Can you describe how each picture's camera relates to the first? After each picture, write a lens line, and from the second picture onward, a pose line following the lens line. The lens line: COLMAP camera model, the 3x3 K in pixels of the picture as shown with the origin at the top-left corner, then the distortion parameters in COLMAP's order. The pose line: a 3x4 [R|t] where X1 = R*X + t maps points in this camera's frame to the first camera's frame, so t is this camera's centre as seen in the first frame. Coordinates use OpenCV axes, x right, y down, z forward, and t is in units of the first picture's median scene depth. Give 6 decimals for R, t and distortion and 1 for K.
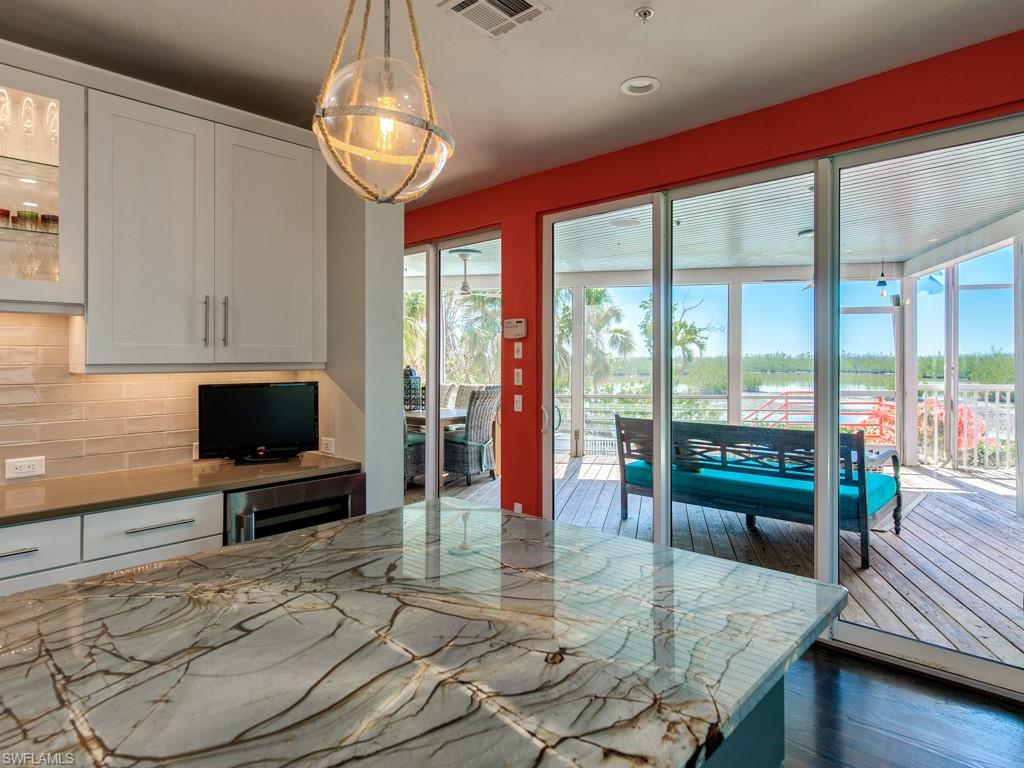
lens RADIAL K [[667.9, 0, 513.9], [0, 667.9, 374.0], [0, 0, 1]] dist [0.060370, -0.009470]
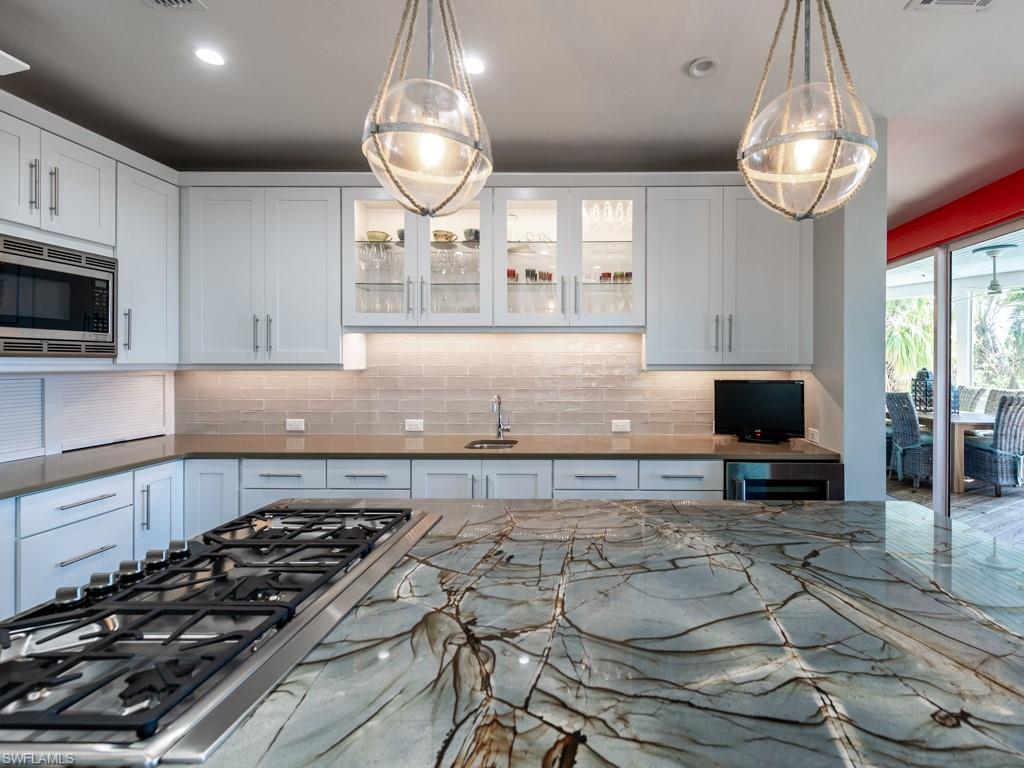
lens RADIAL K [[492.2, 0, 513.1], [0, 492.2, 373.0], [0, 0, 1]] dist [0.028106, -0.003091]
pose [[0.655486, 0.023289, -0.754848, 0.102982], [-0.021744, 0.999692, 0.011962, -0.003916], [0.754895, 0.008573, 0.655790, 0.103180]]
